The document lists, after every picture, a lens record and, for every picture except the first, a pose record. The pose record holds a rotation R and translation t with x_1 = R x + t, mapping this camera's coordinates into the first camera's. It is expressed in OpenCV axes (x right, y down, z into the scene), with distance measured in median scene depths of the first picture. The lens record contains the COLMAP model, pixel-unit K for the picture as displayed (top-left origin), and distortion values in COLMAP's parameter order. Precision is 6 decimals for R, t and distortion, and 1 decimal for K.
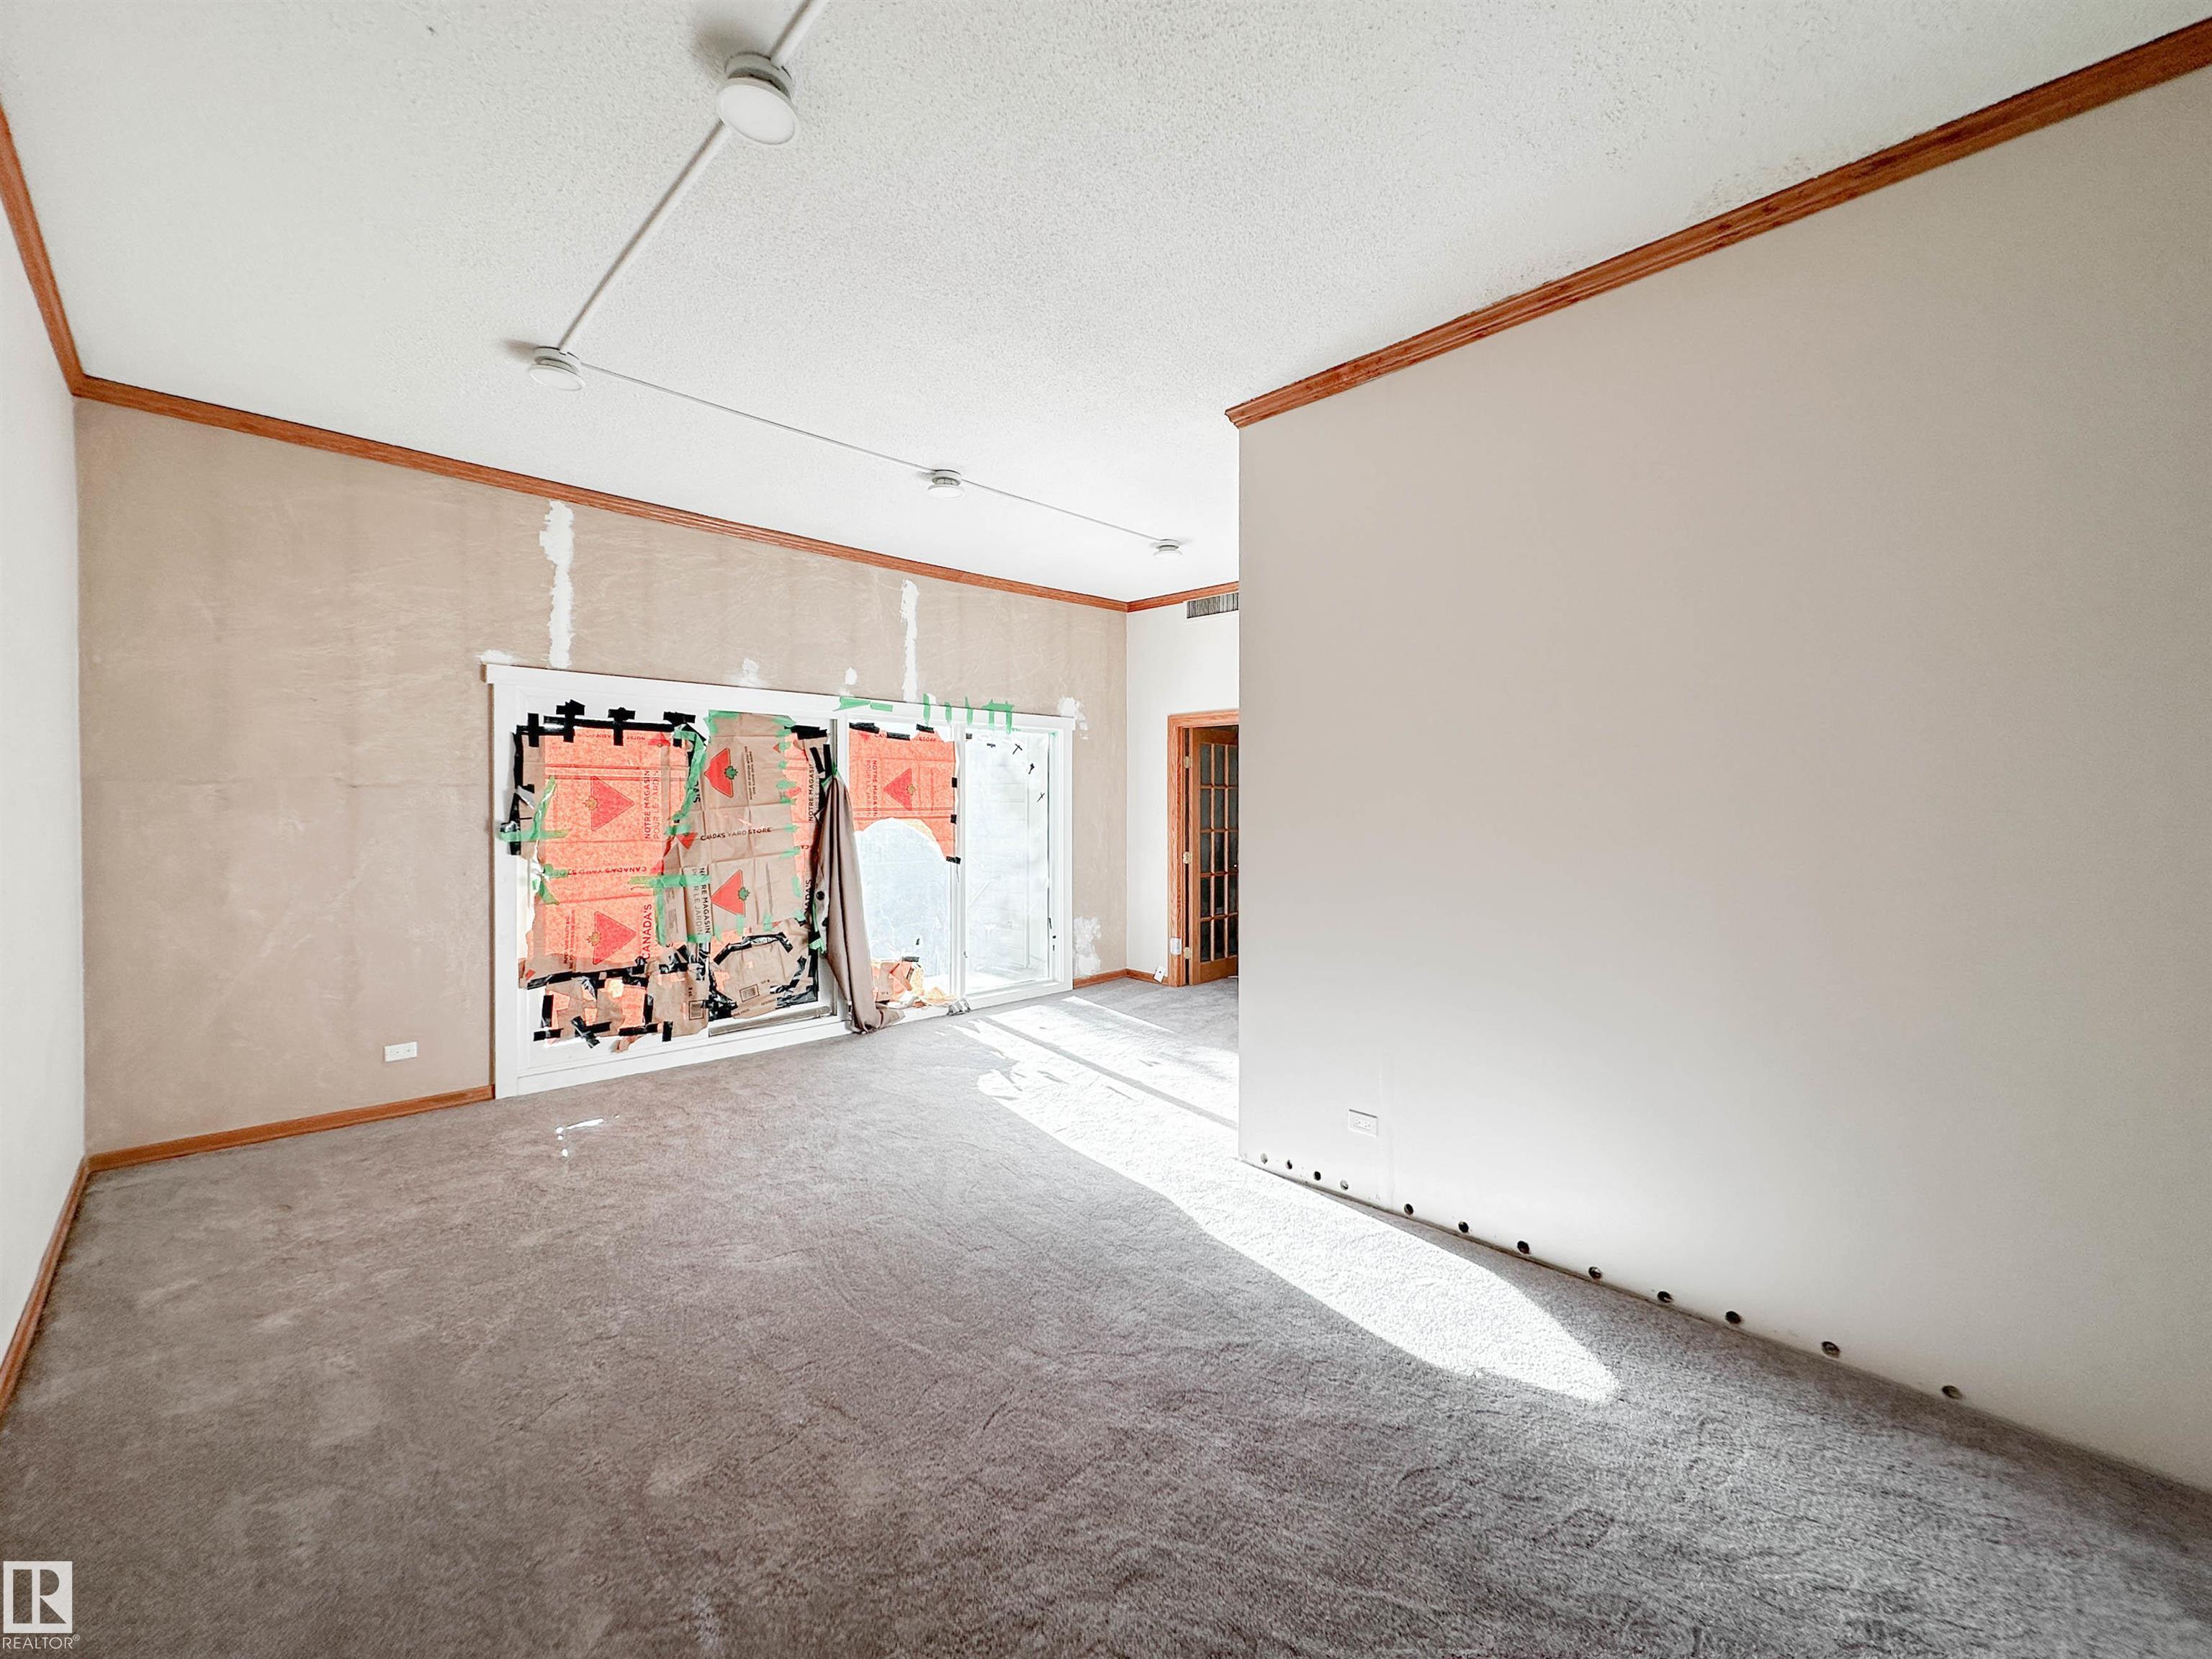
lens RADIAL K [[916.2, 0, 1112.4], [0, 916.2, 813.7], [0, 0, 1]] dist [0.000700, 0.000293]
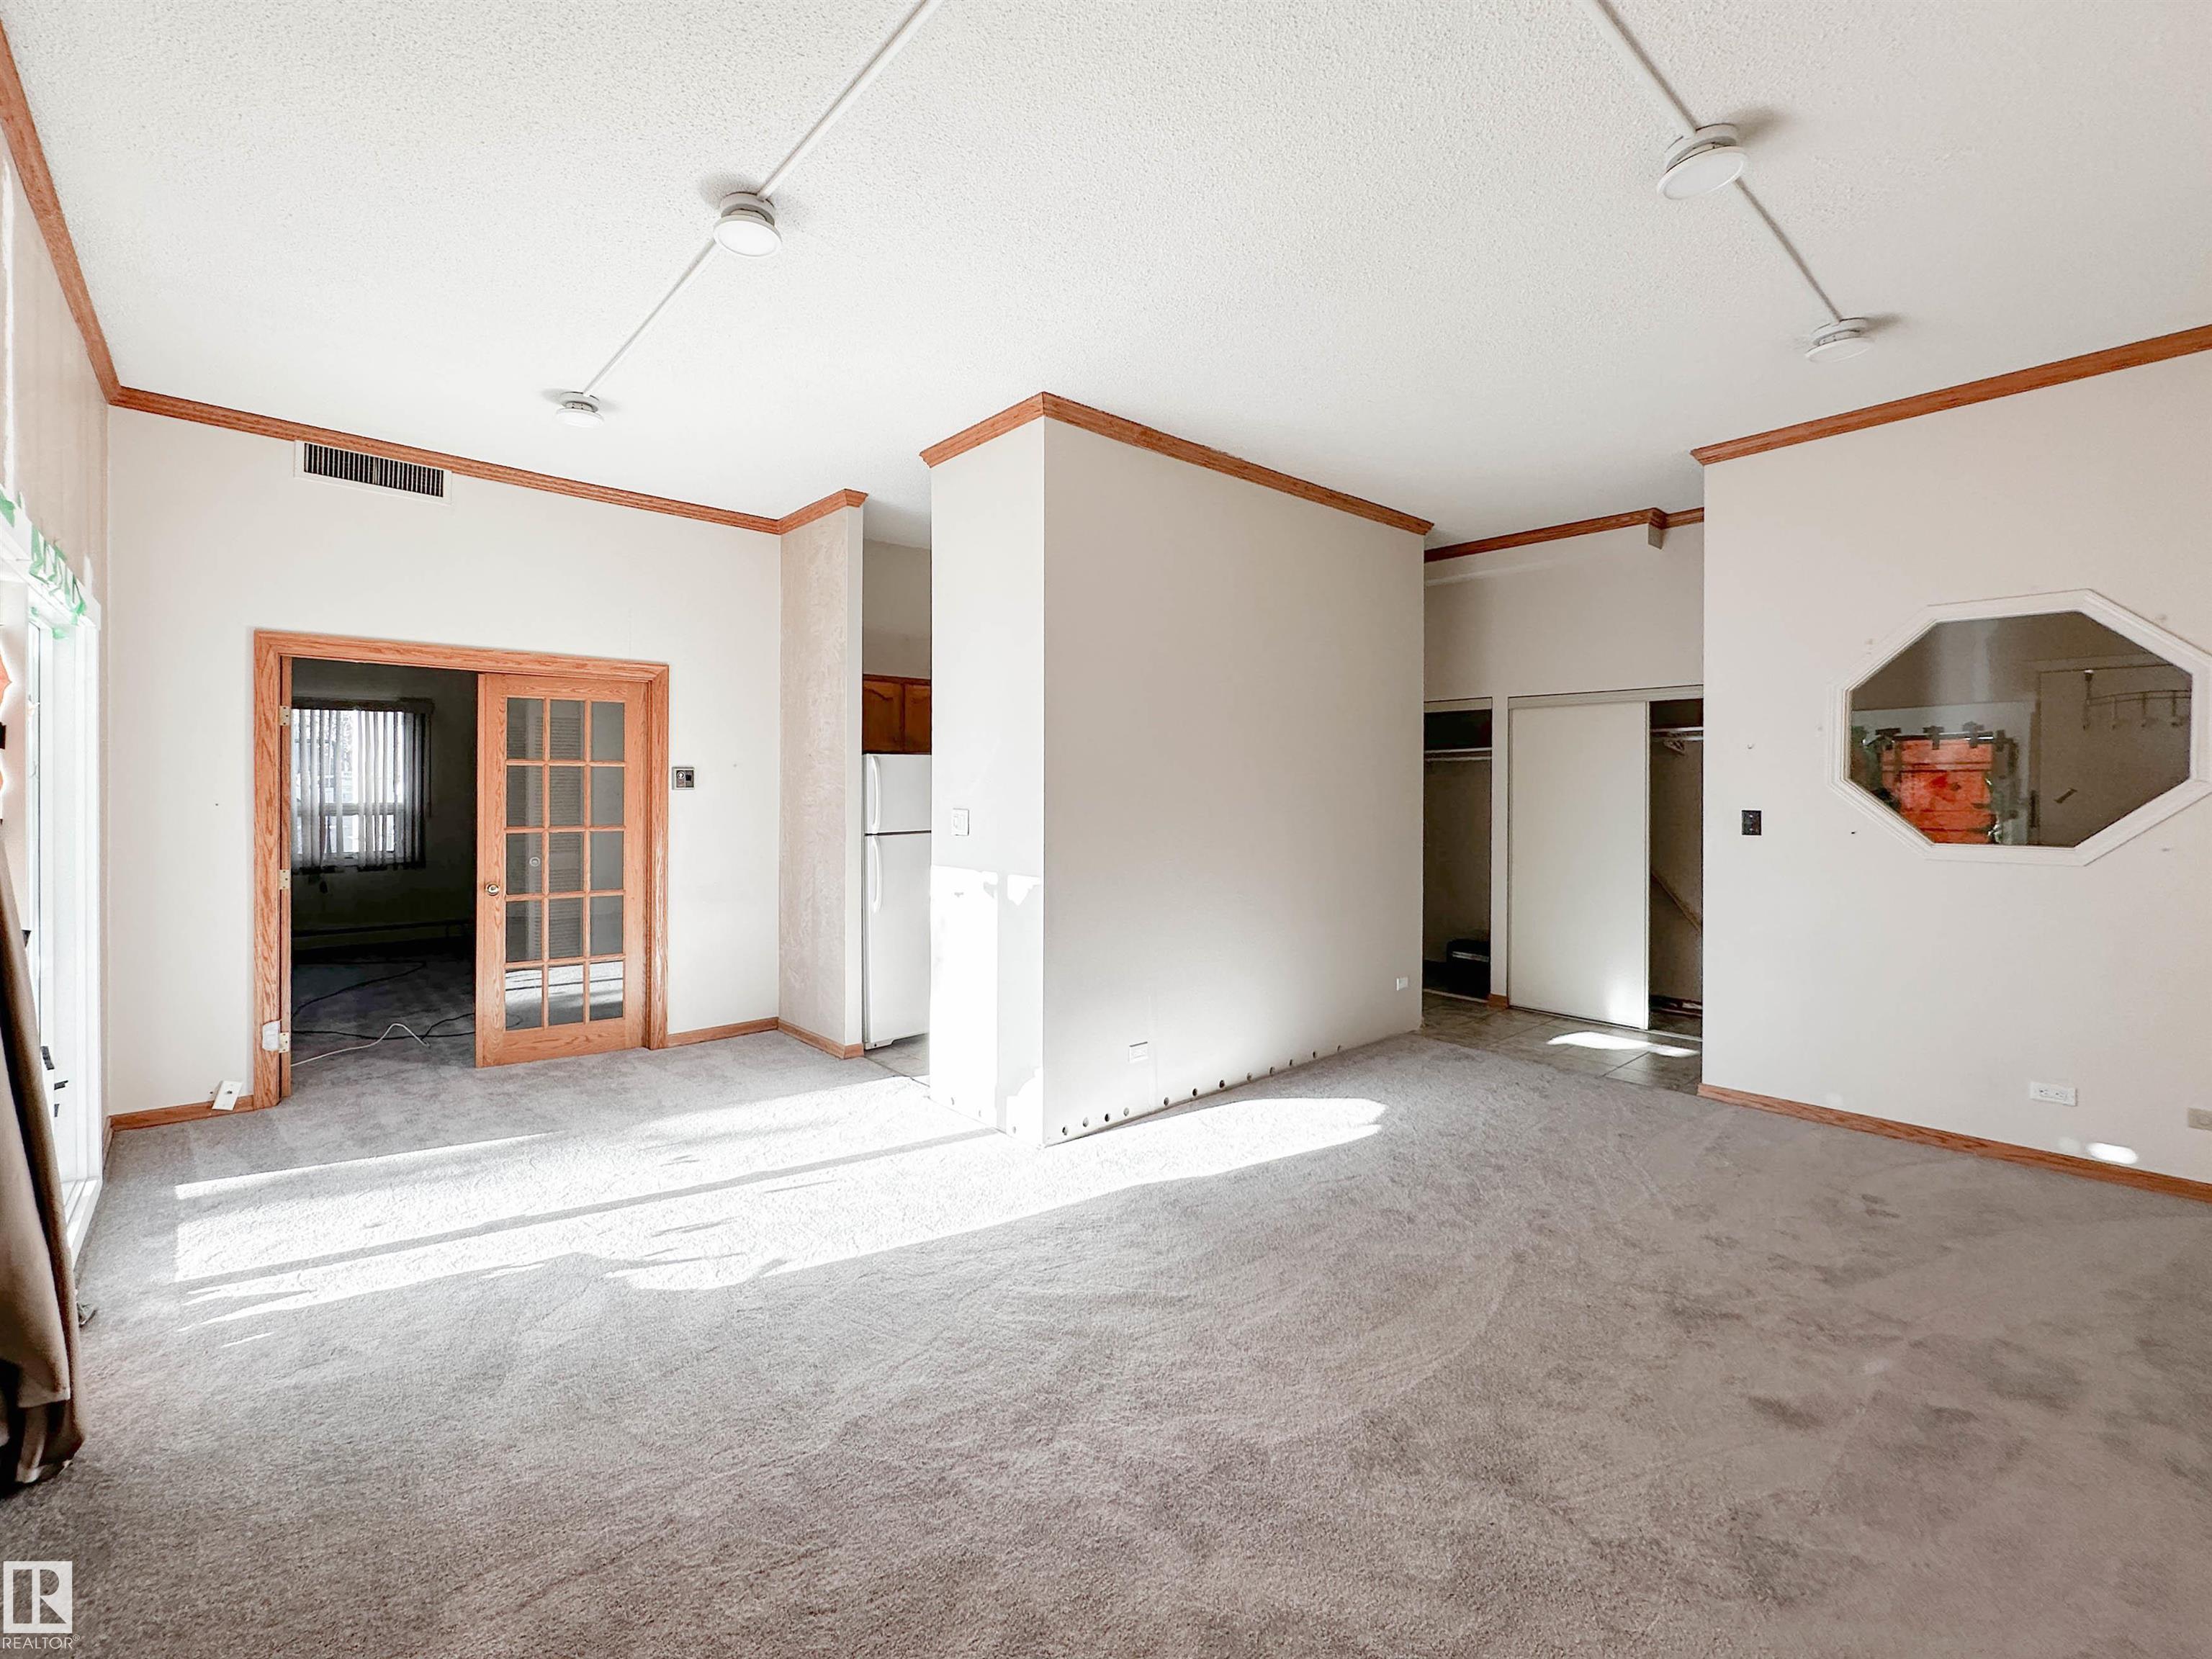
lens RADIAL K [[929.9, 0, 986.3], [0, 929.9, 791.5], [0, 0, 1]] dist [-0.001541, -0.000132]
pose [[0.101260, 0.000669, 0.994860, -0.650743], [0.004484, 0.999989, -0.001129, -0.004900], [-0.994850, 0.004575, 0.101256, 0.716837]]
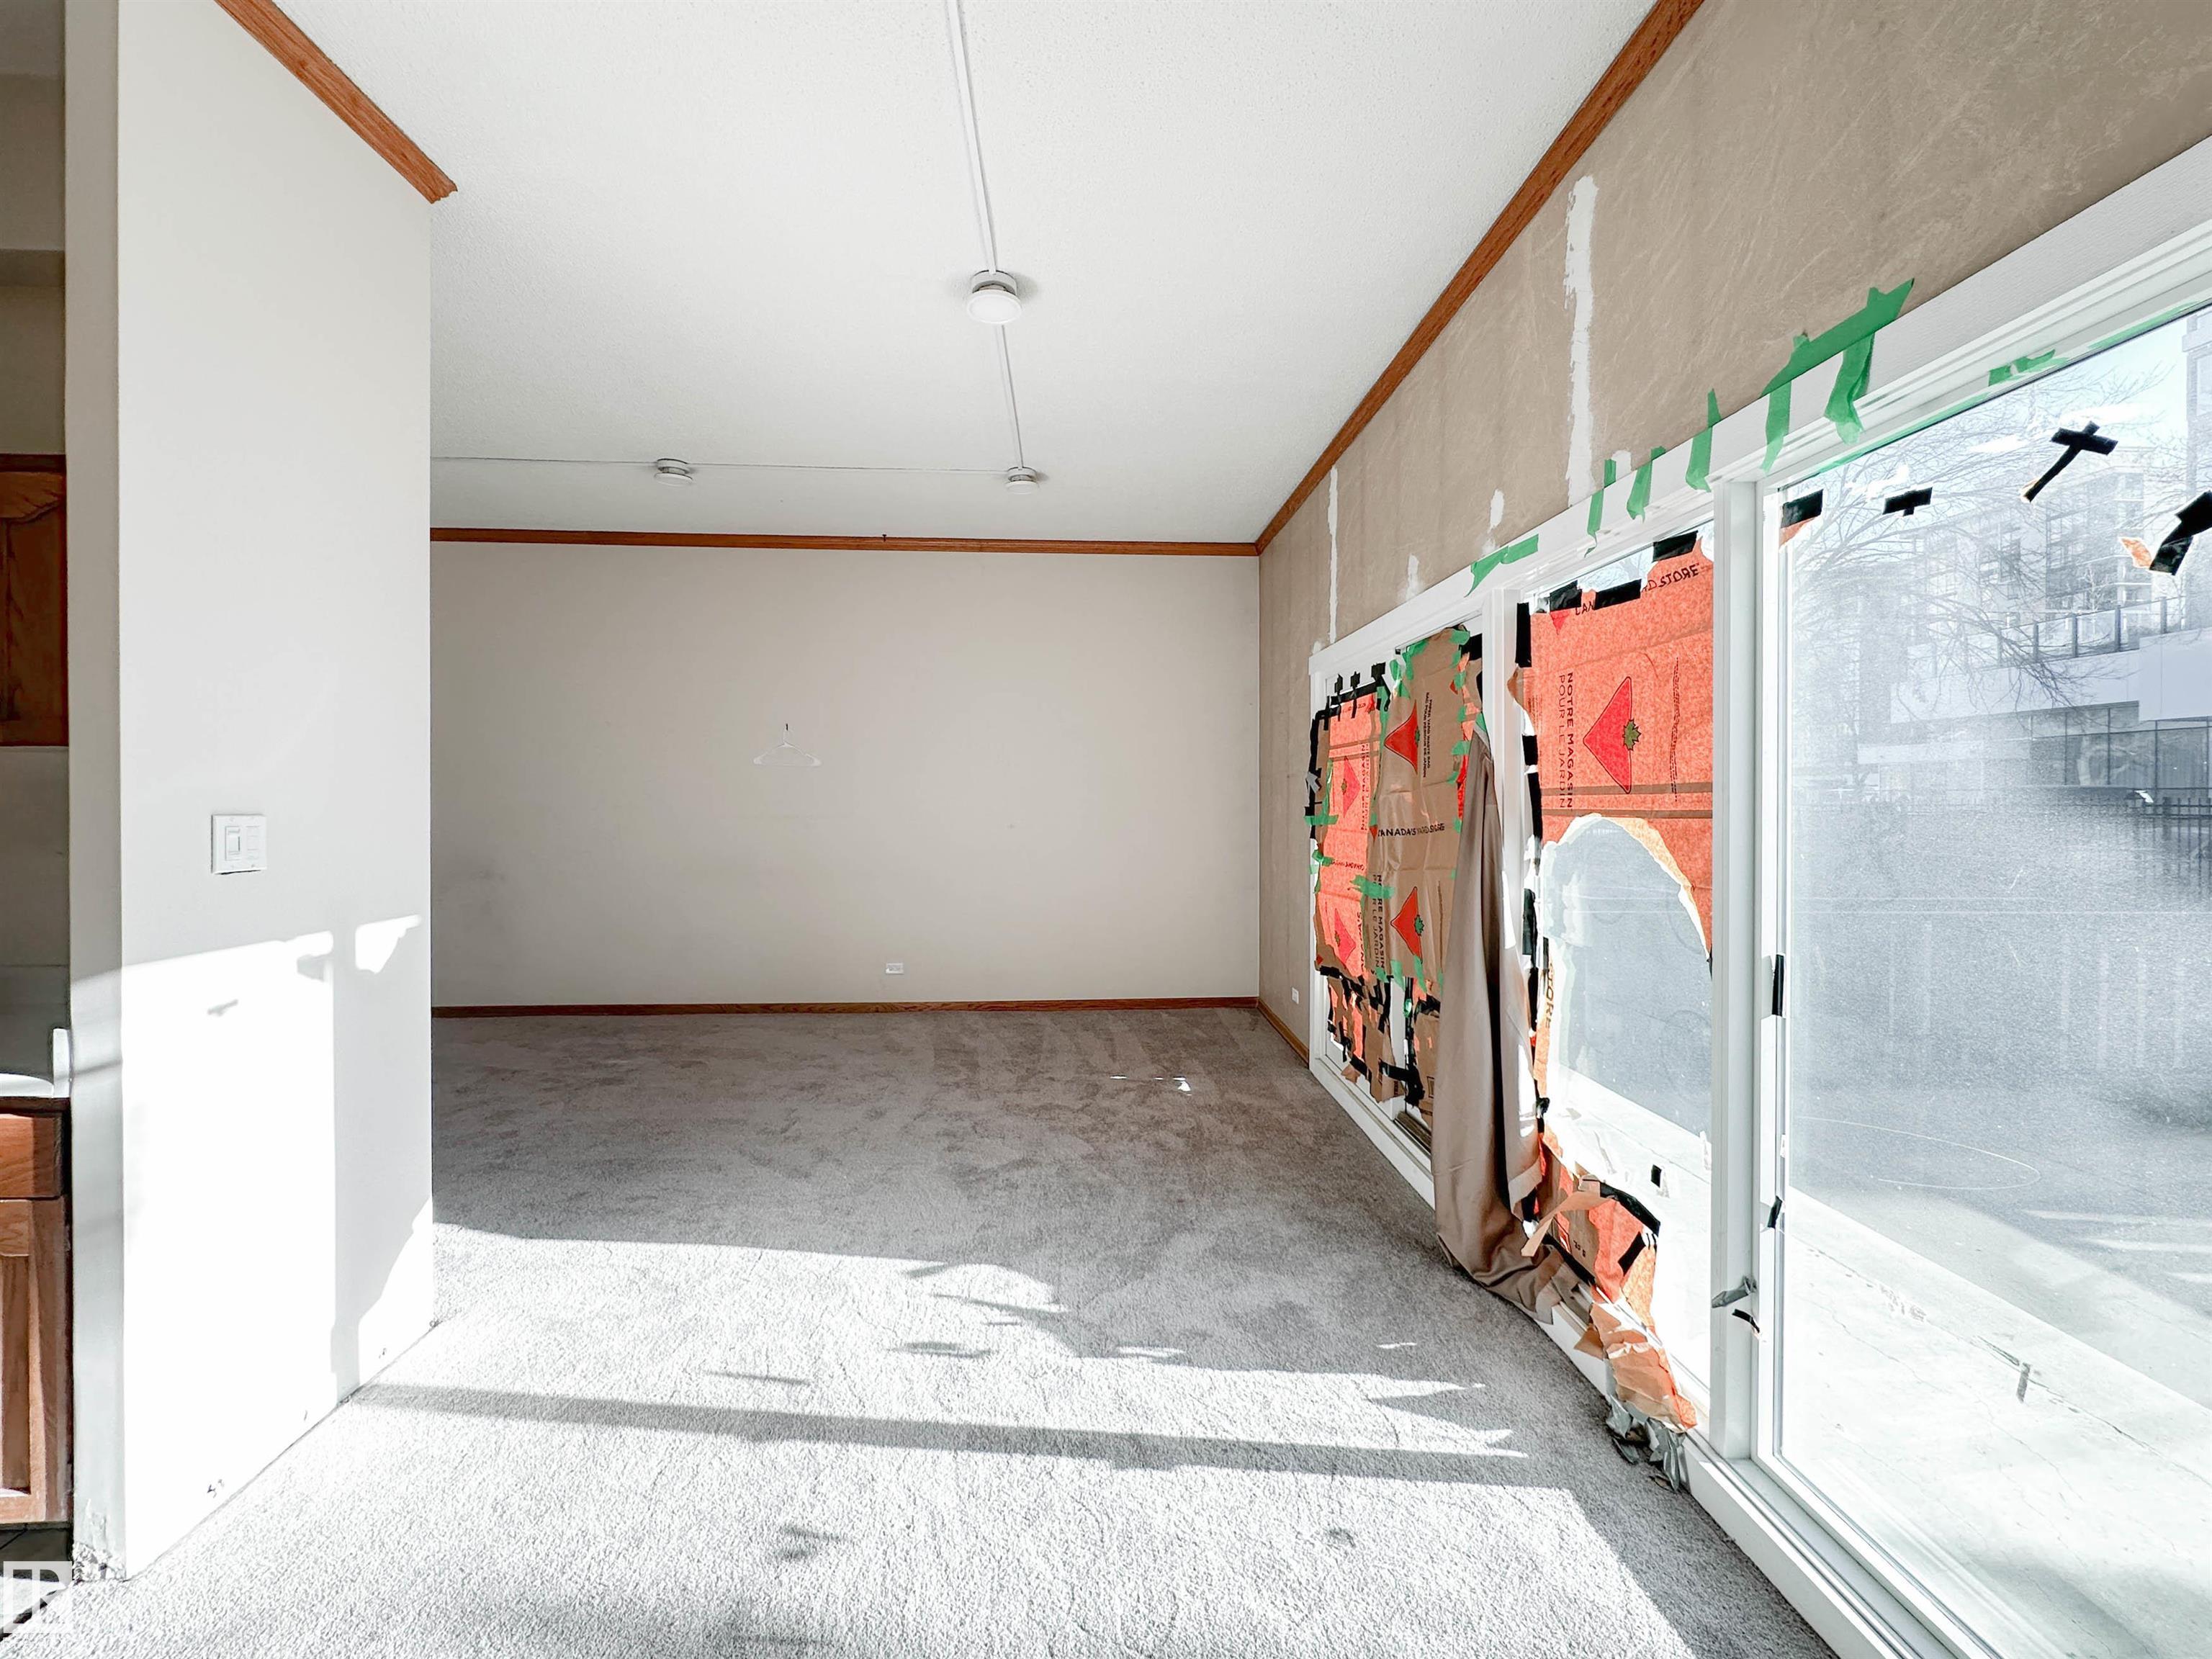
lens RADIAL K [[890.1, 0, 1114.7], [0, 890.1, 803.1], [0, 0, 1]] dist [-0.001103, -0.000011]
pose [[-0.659028, 0.001299, -0.752117, 0.215267], [-0.008353, 0.999924, 0.009046, -0.001234], [0.752072, 0.012244, -0.658968, 1.329084]]
